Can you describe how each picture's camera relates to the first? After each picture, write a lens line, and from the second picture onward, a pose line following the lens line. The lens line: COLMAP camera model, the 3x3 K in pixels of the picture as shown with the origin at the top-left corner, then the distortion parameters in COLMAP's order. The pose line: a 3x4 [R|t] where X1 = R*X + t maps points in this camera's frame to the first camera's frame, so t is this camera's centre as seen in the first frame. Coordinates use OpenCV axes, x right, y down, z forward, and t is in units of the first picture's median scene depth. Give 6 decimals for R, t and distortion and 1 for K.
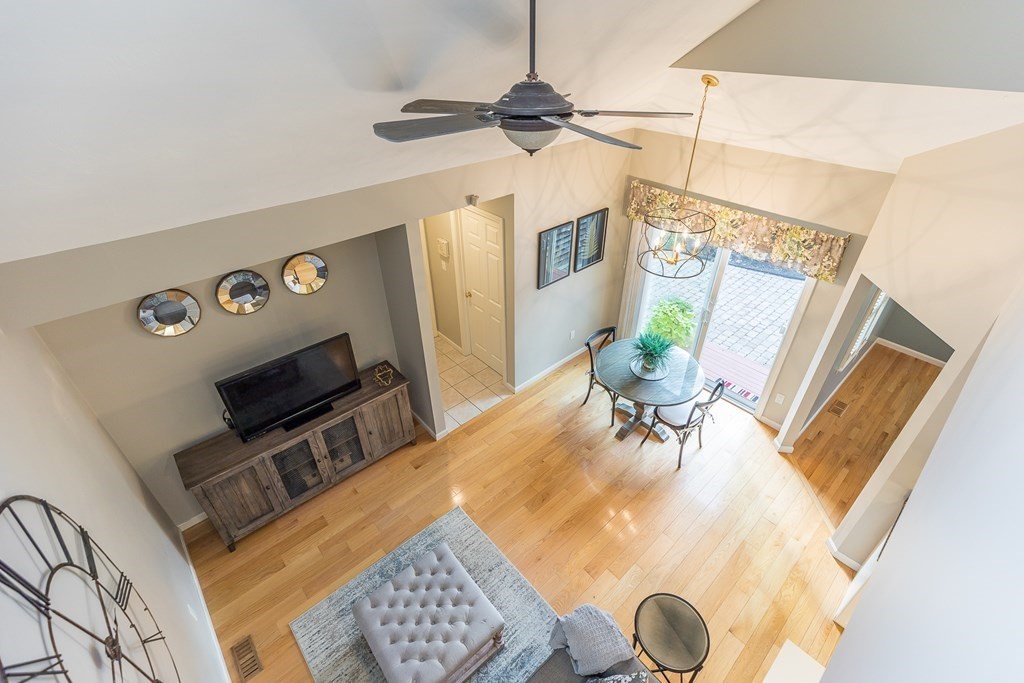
lens RADIAL K [[463.9, 0, 512.0], [0, 463.9, 341.5], [0, 0, 1]] dist [-0.000607, -0.000128]
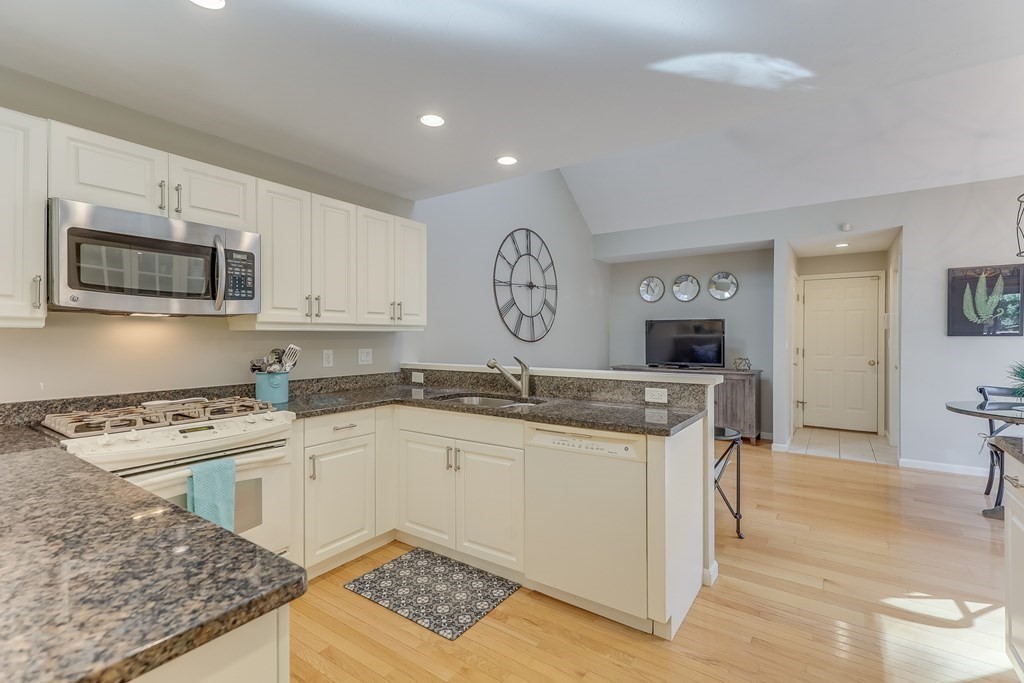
lens RADIAL K [[470.1, 0, 512.0], [0, 470.1, 341.5], [0, 0, 1]] dist [0.000447, 0.000063]
pose [[0.235812, 0.004364, -0.971789, 0.821391], [-0.552858, 0.823000, -0.130460, 0.532526], [0.799212, 0.568025, 0.196486, 0.190413]]
